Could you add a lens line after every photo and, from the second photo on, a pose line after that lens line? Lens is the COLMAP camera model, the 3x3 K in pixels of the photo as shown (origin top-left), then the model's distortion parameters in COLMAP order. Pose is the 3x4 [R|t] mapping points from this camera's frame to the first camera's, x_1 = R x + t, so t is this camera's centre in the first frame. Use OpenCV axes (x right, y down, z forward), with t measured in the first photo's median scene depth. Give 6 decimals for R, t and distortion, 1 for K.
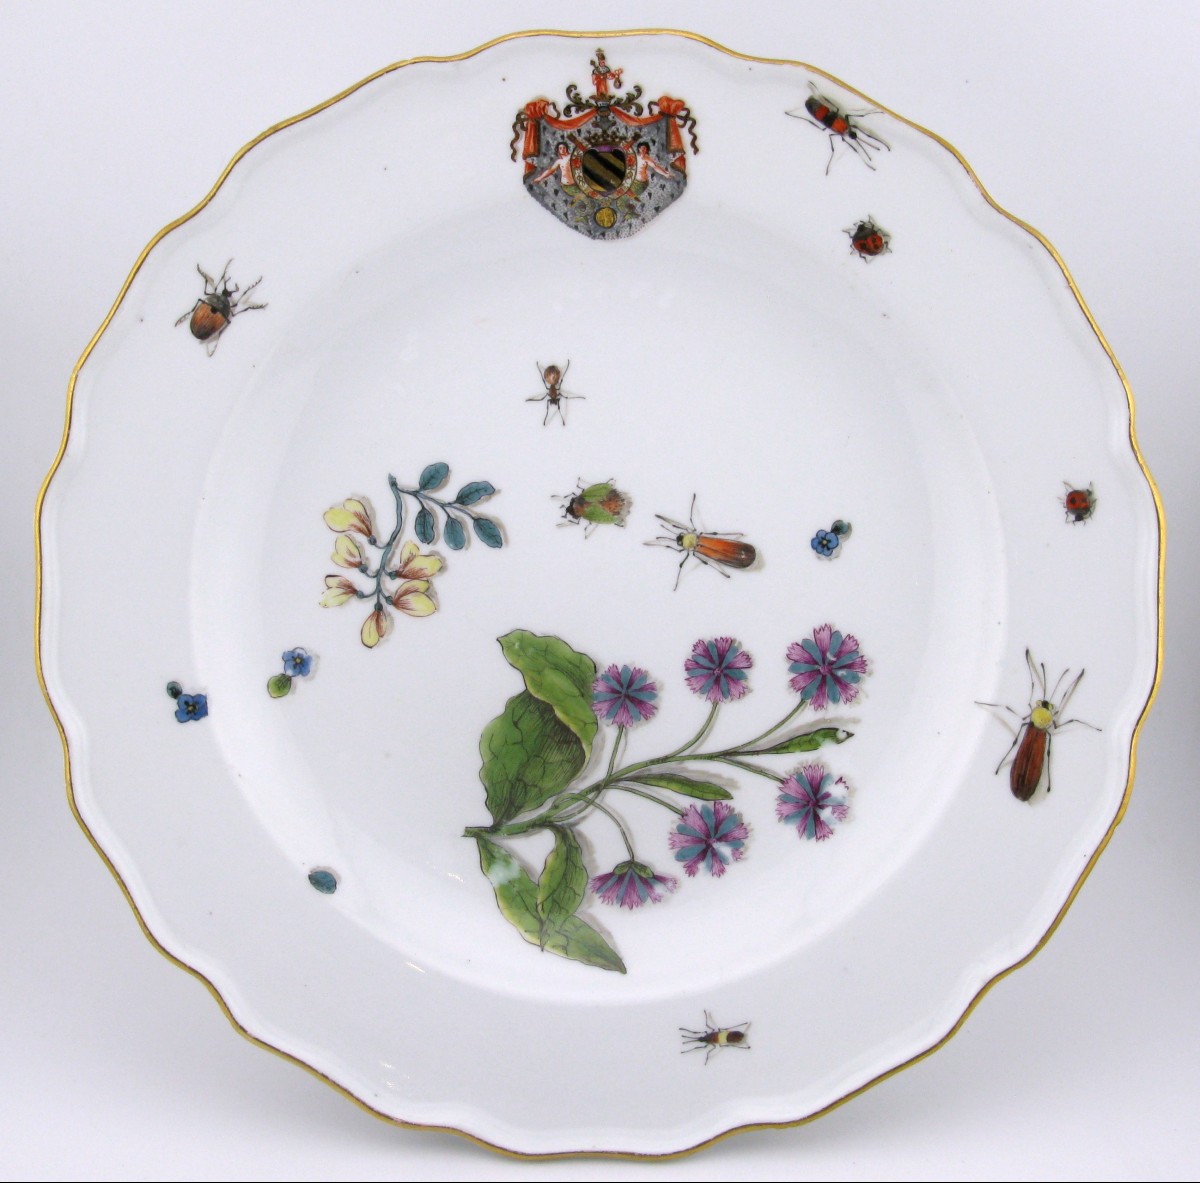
lens RADIAL K [[1838.9, 0, 583.2], [0, 1838.9, 534.3], [0, 0, 1]] dist [-0.157342, 0.000000]
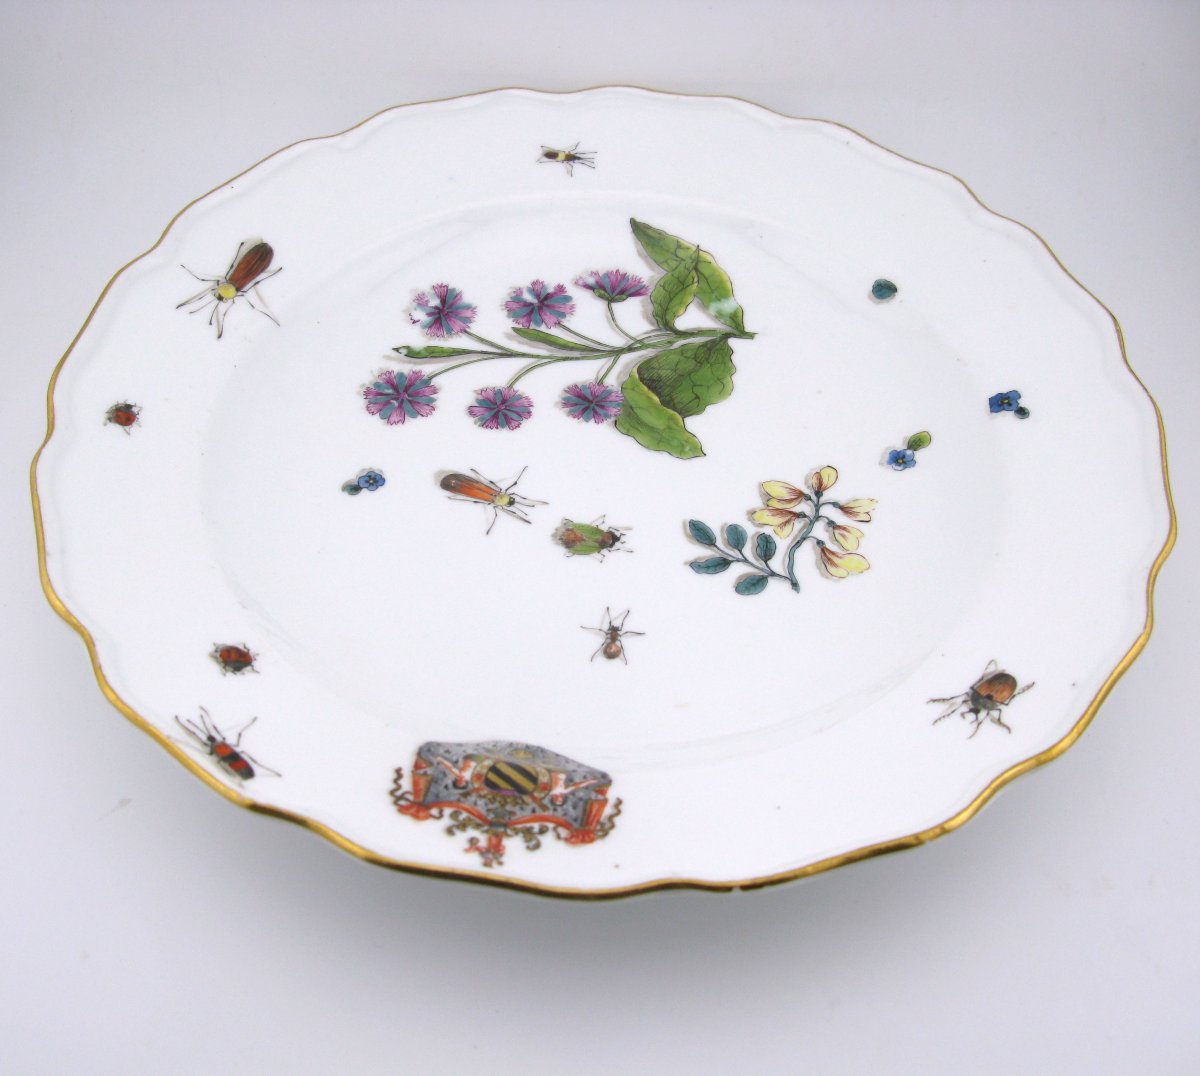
lens RADIAL K [[1429.1, 0, 556.2], [0, 1429.1, 580.6], [0, 0, 1]] dist [-0.160919, 0.000000]
pose [[-0.983176, -0.139310, 0.118140, -0.070535], [0.182659, -0.750719, 0.634867, -0.530286], [0.000246, 0.645765, 0.763536, 0.447714]]
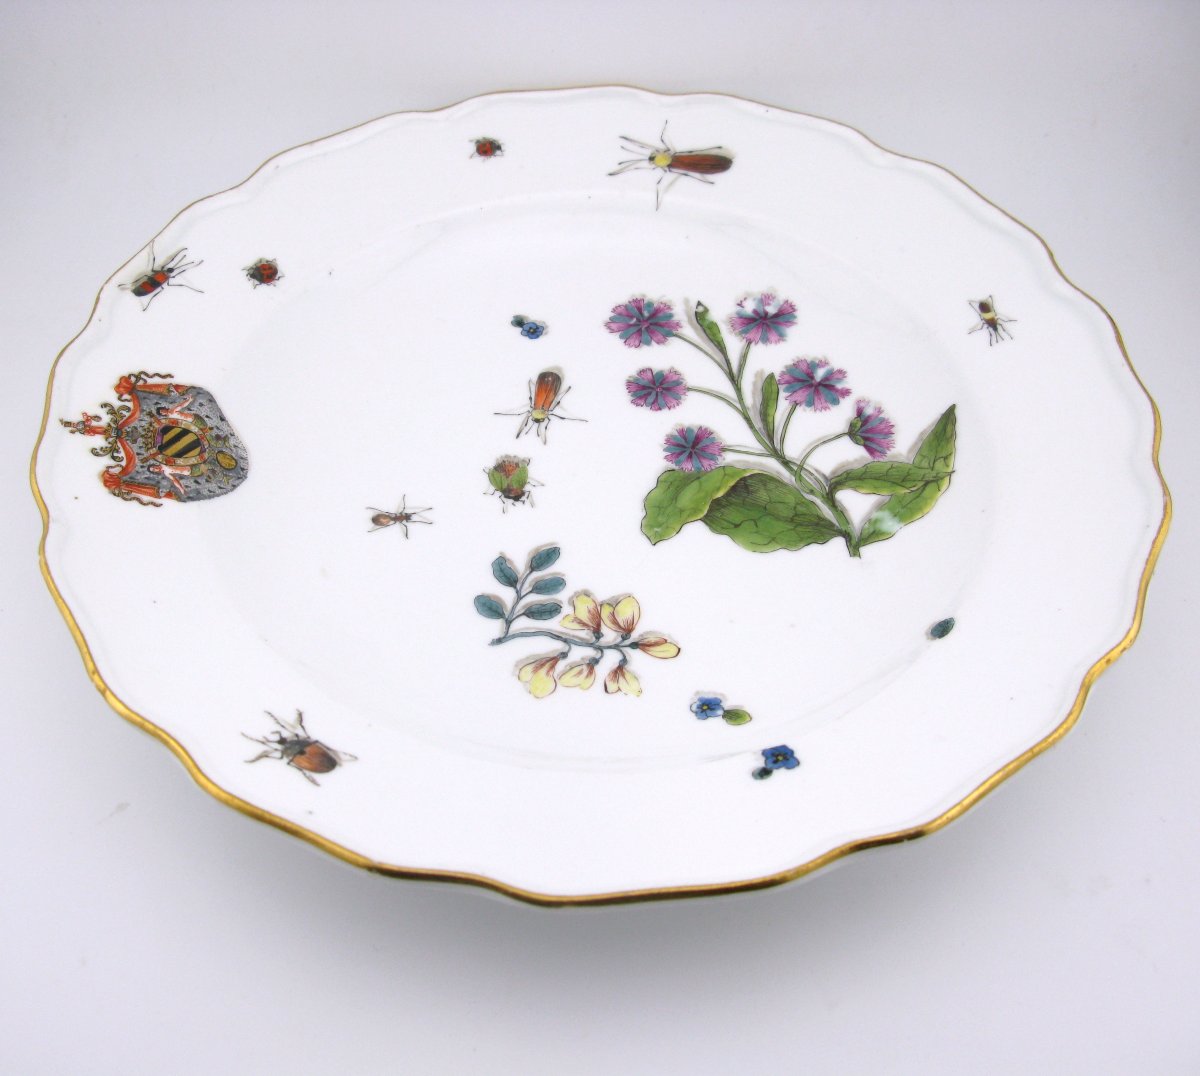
lens RADIAL K [[1429.1, 0, 536.9], [0, 1429.1, 557.2], [0, 0, 1]] dist [-0.160919, 0.000000]
pose [[-0.067962, -0.758735, 0.647844, -0.550773], [0.997686, -0.053110, 0.042462, -0.037840], [0.002190, 0.649231, 0.760588, 0.440431]]
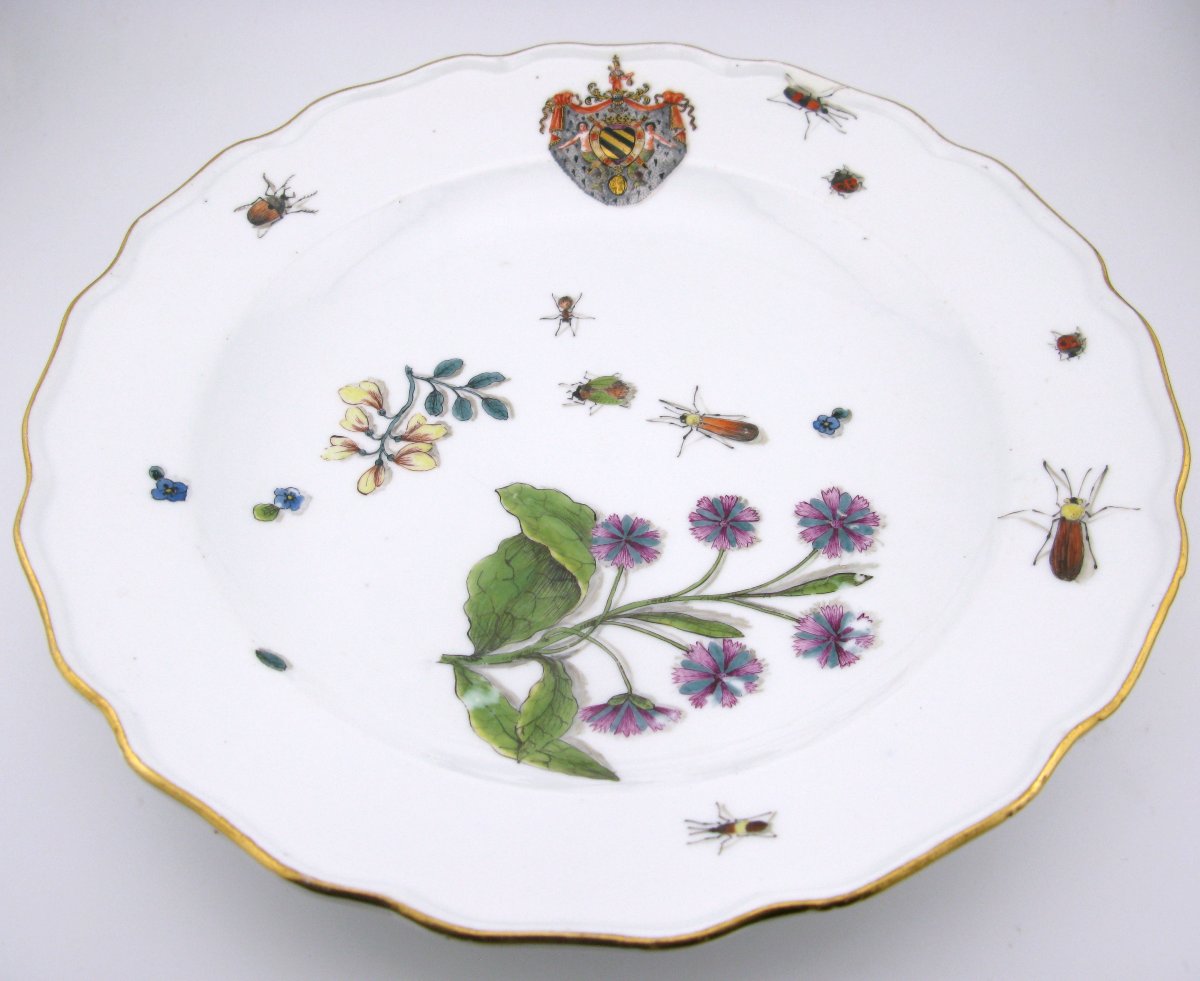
lens RADIAL K [[1331.7, 0, 584.1], [0, 1331.7, 499.7], [0, 0, 1]] dist [-0.162696, 0.000000]
pose [[0.999082, 0.025182, -0.034643, 0.025137], [-0.041008, 0.795749, -0.604237, 0.497304], [0.012351, 0.605103, 0.796051, 0.454074]]
